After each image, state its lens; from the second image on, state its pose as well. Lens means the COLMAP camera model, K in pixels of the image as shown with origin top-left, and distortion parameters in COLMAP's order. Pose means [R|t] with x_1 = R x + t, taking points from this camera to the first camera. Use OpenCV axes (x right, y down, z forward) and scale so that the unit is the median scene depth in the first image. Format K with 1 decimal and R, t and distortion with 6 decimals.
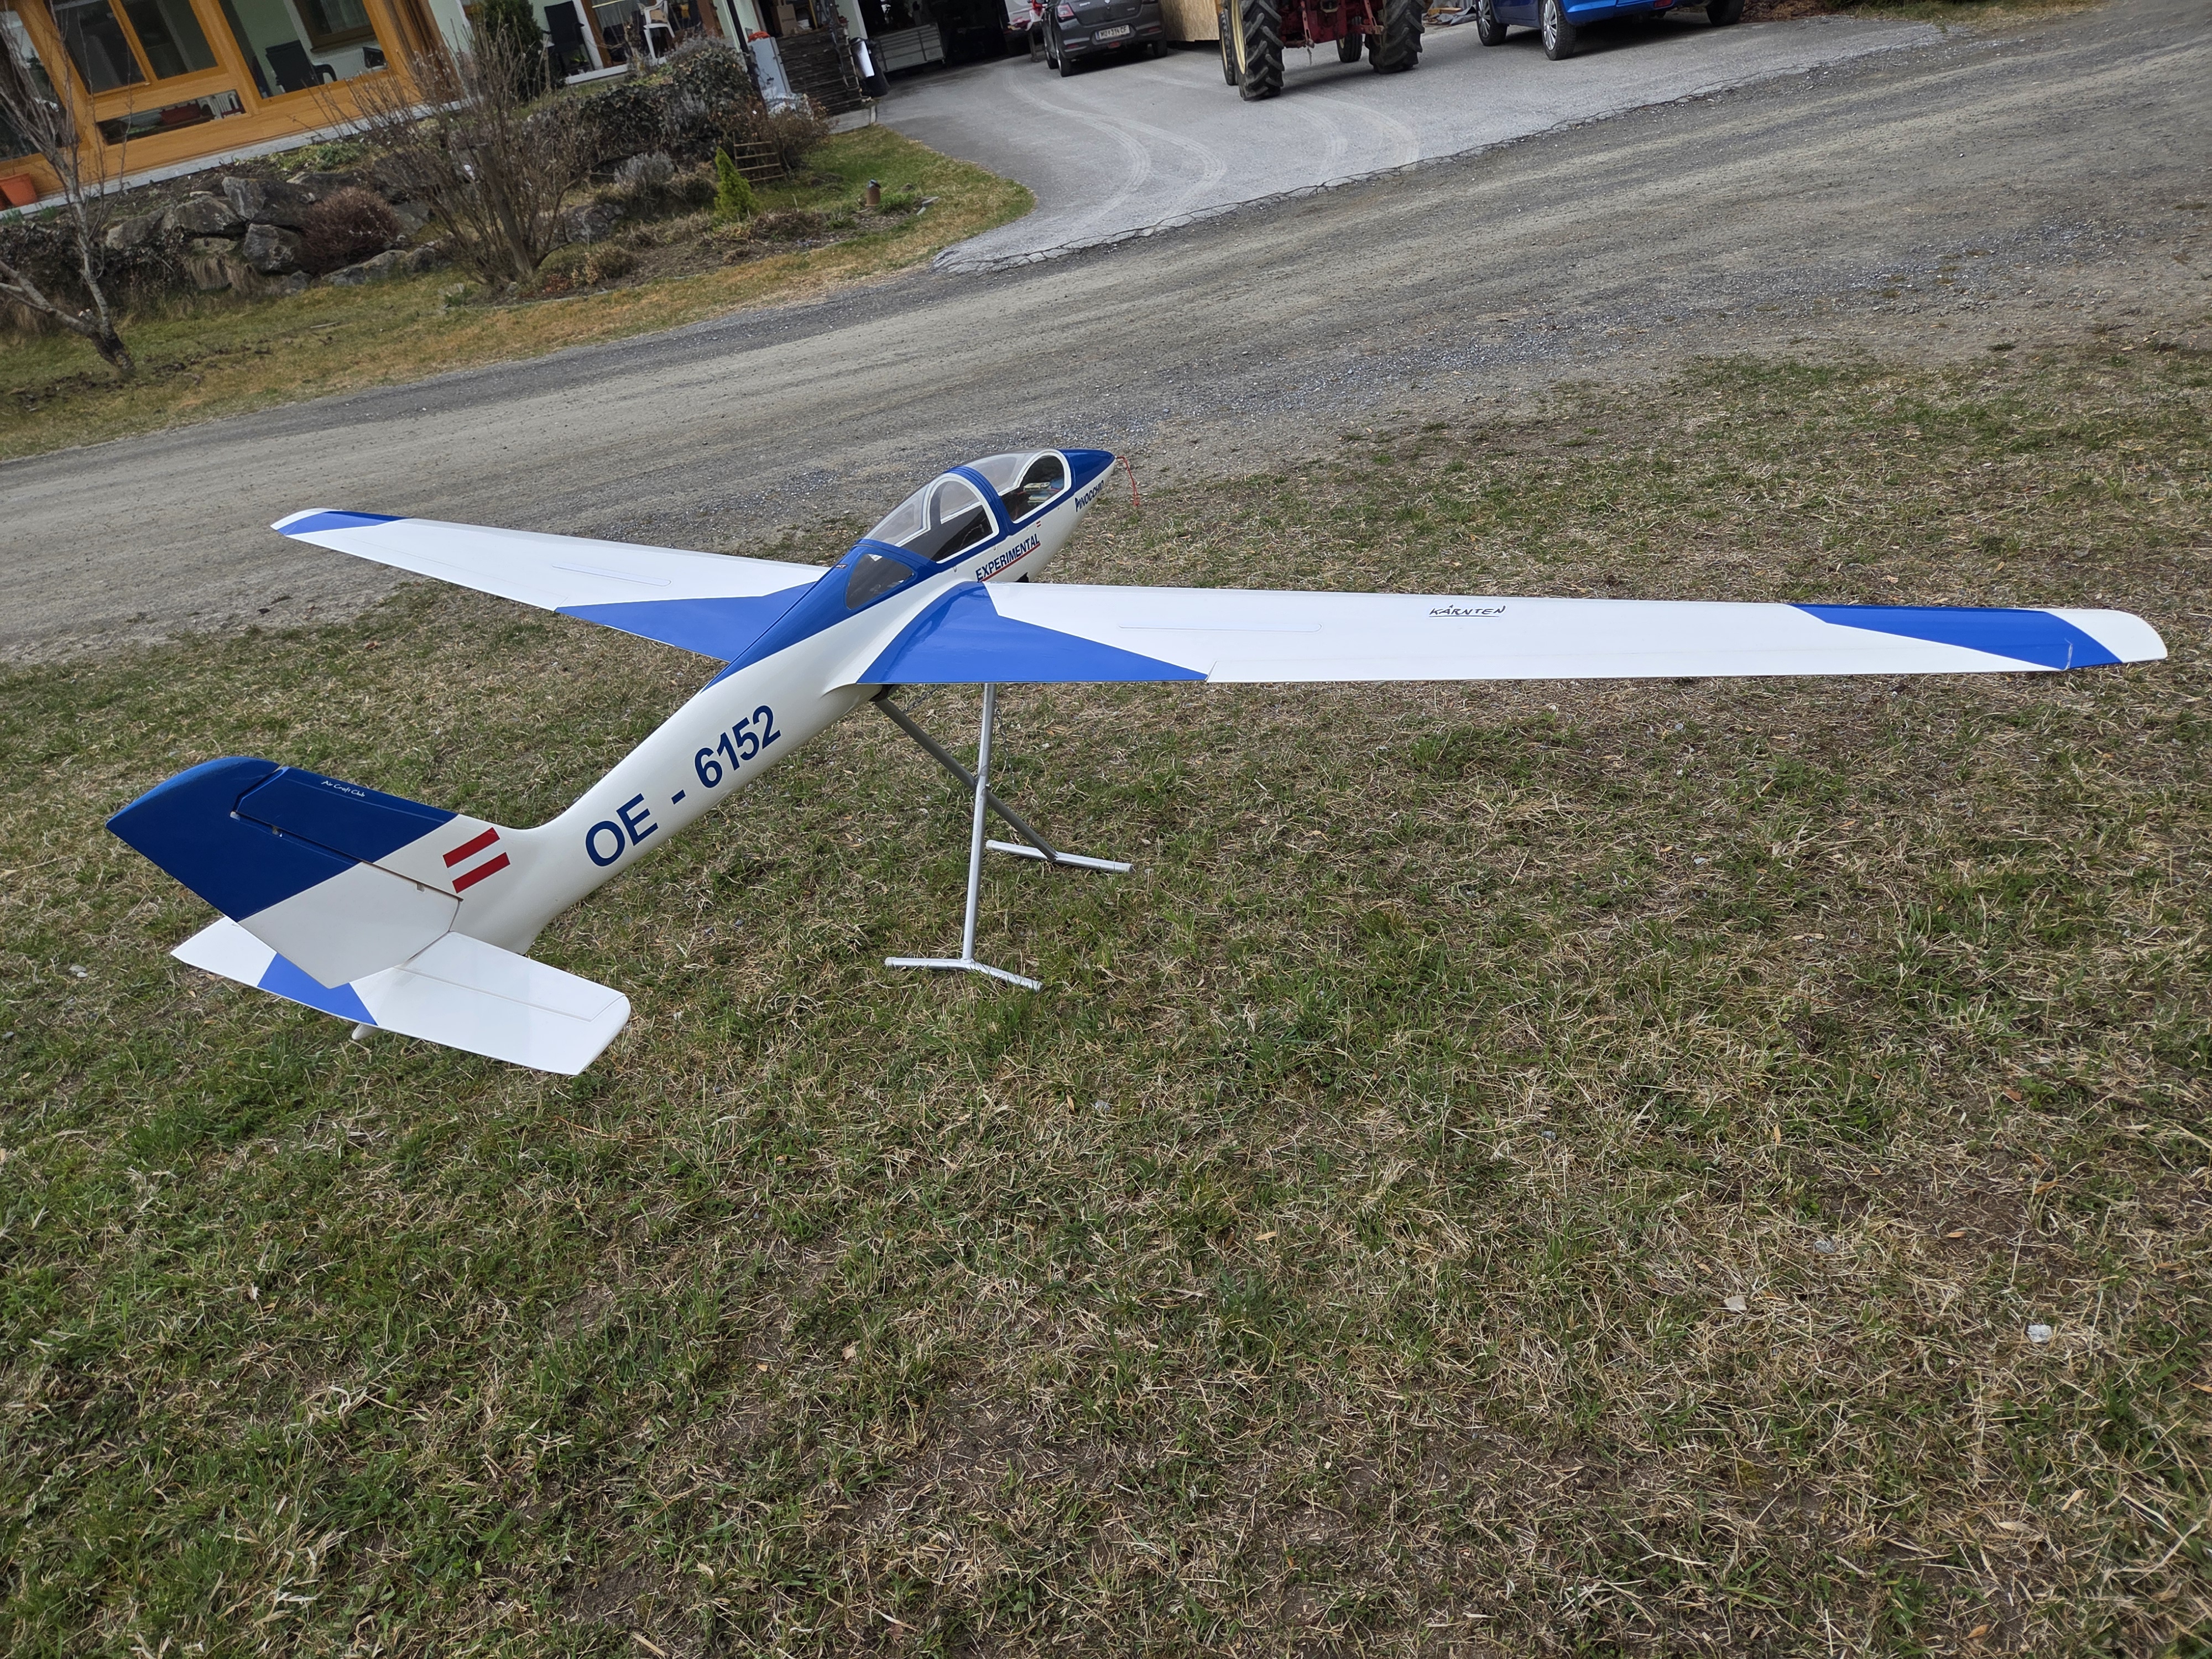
lens RADIAL K [[1478.0, 0, 1123.6], [0, 1478.0, 843.1], [0, 0, 1]] dist [0.063999, -0.058221]
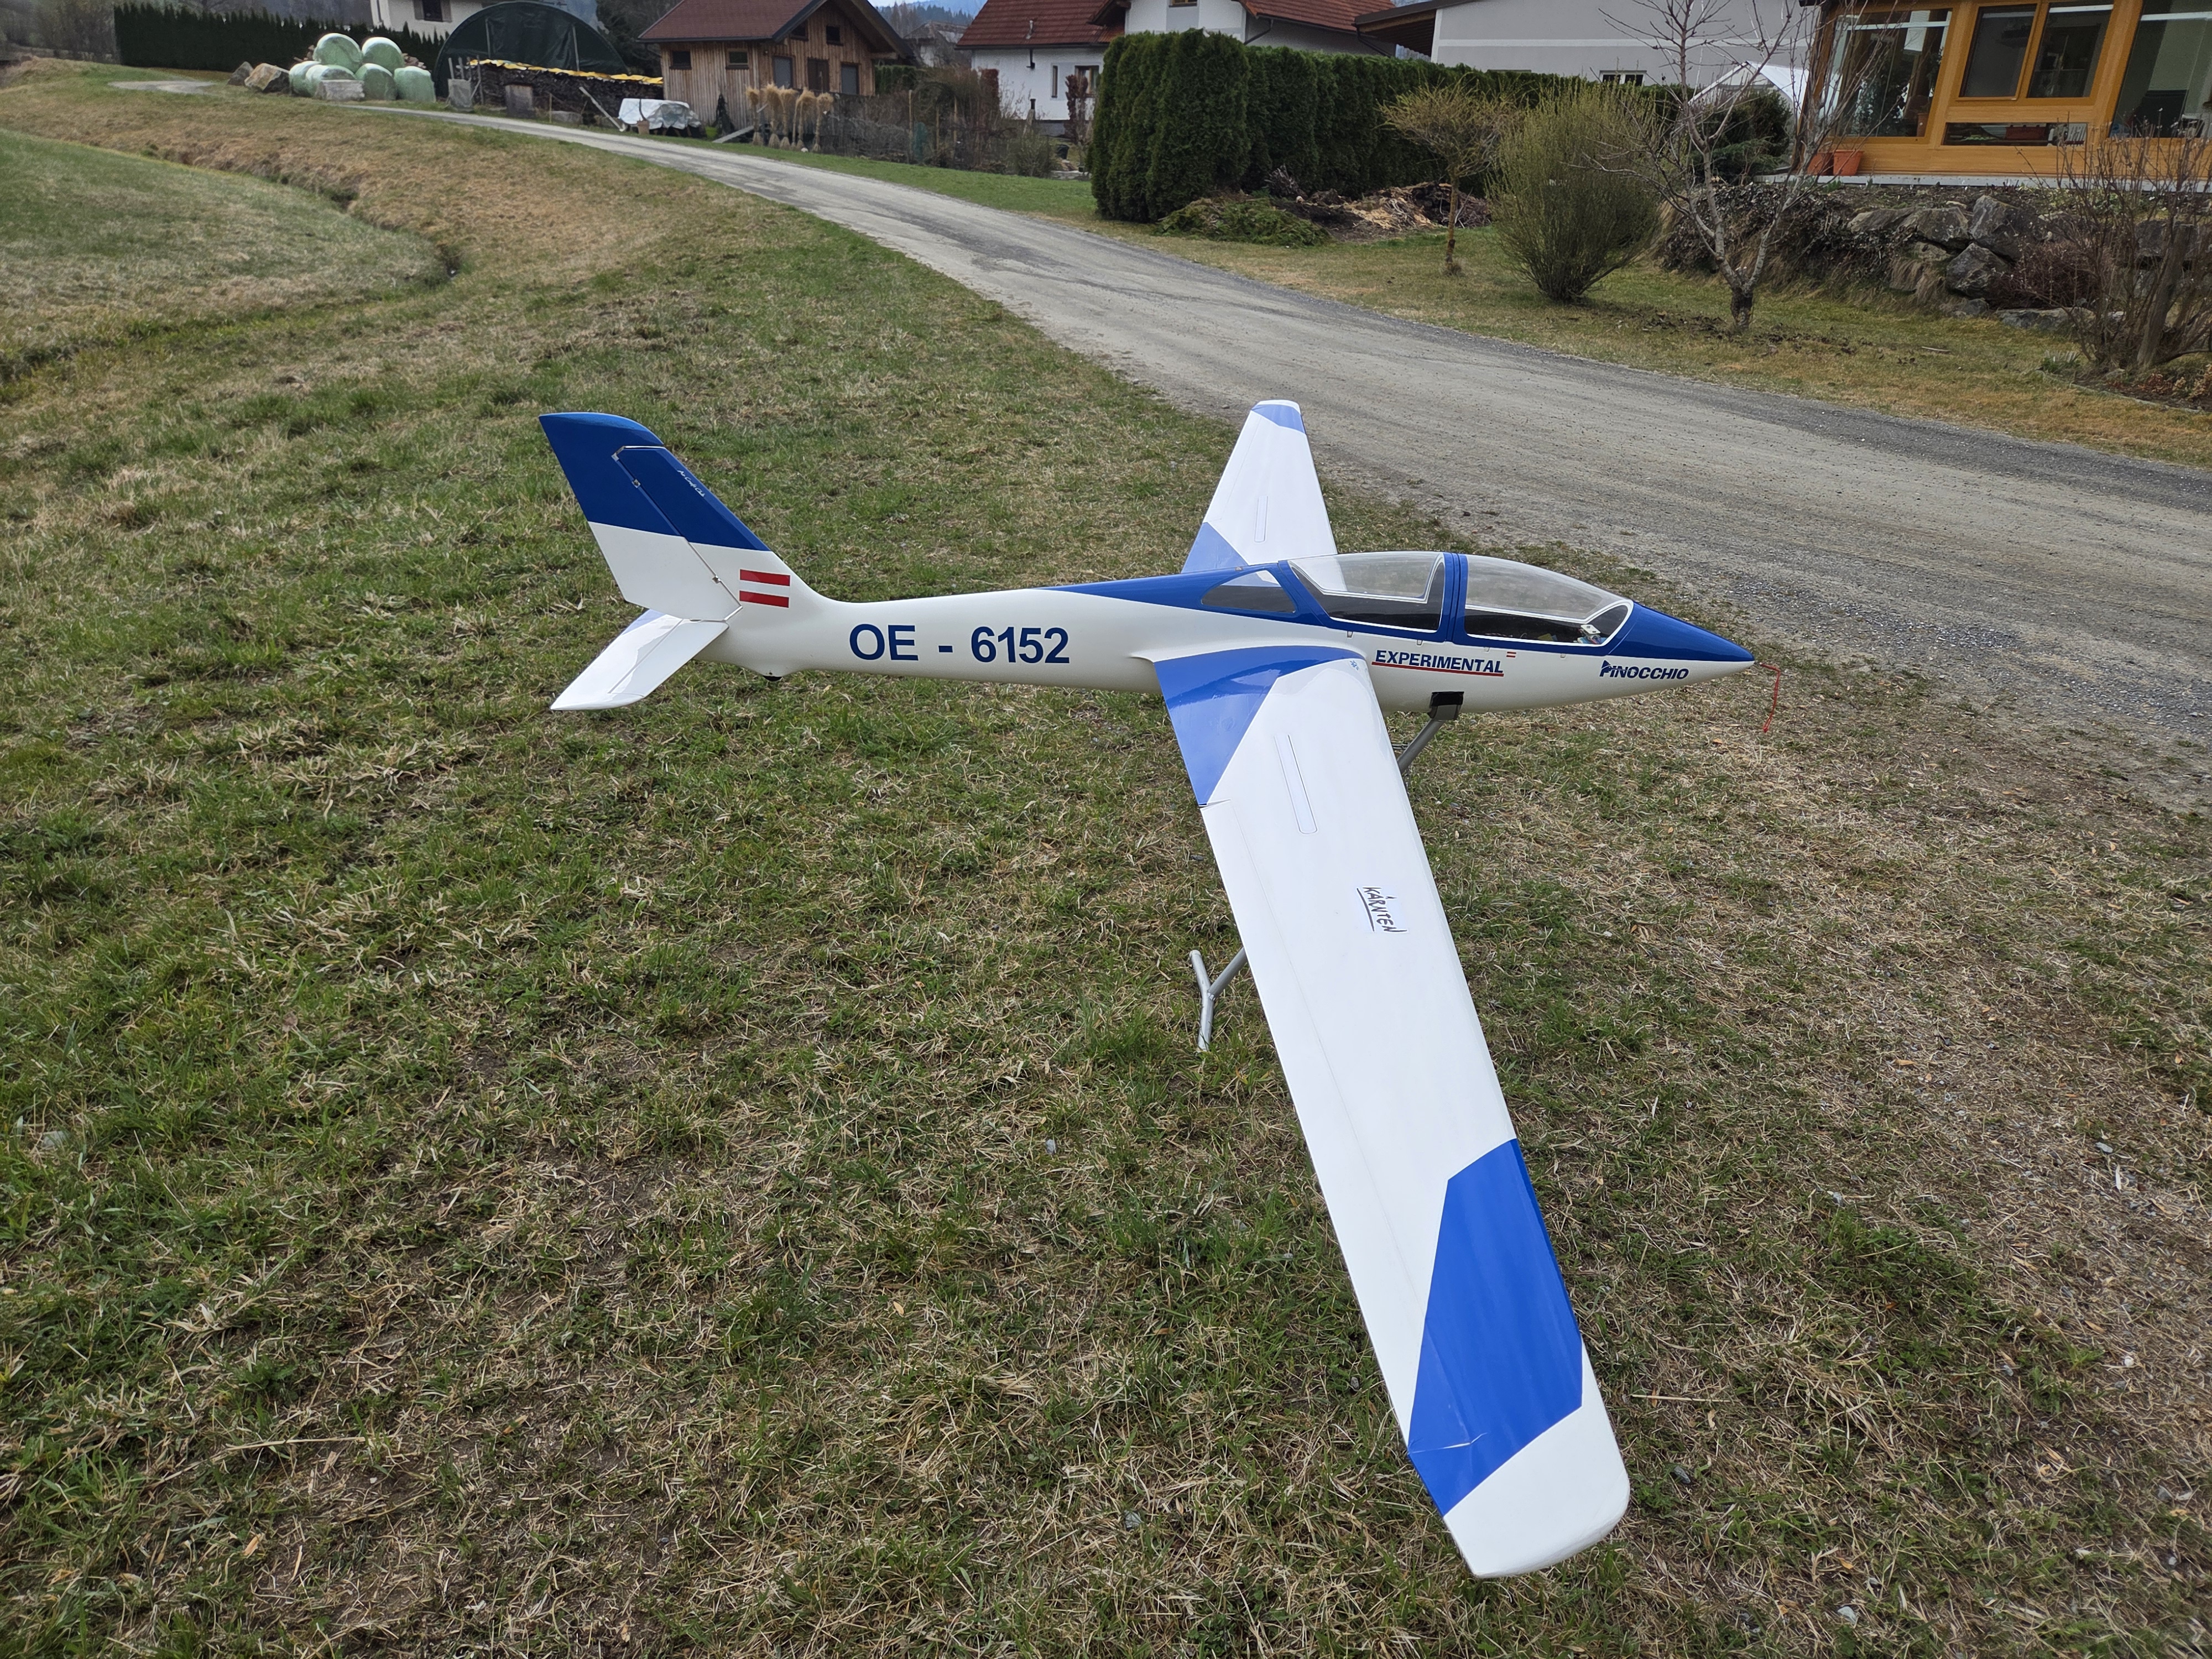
lens RADIAL K [[1478.0, 0, 1128.1], [0, 1478.0, 818.4], [0, 0, 1]] dist [0.063999, -0.058221]
pose [[0.446252, 0.542317, -0.711865, 0.281680], [-0.560628, 0.789437, 0.249969, -0.126875], [0.697535, 0.287543, 0.656326, 0.165429]]
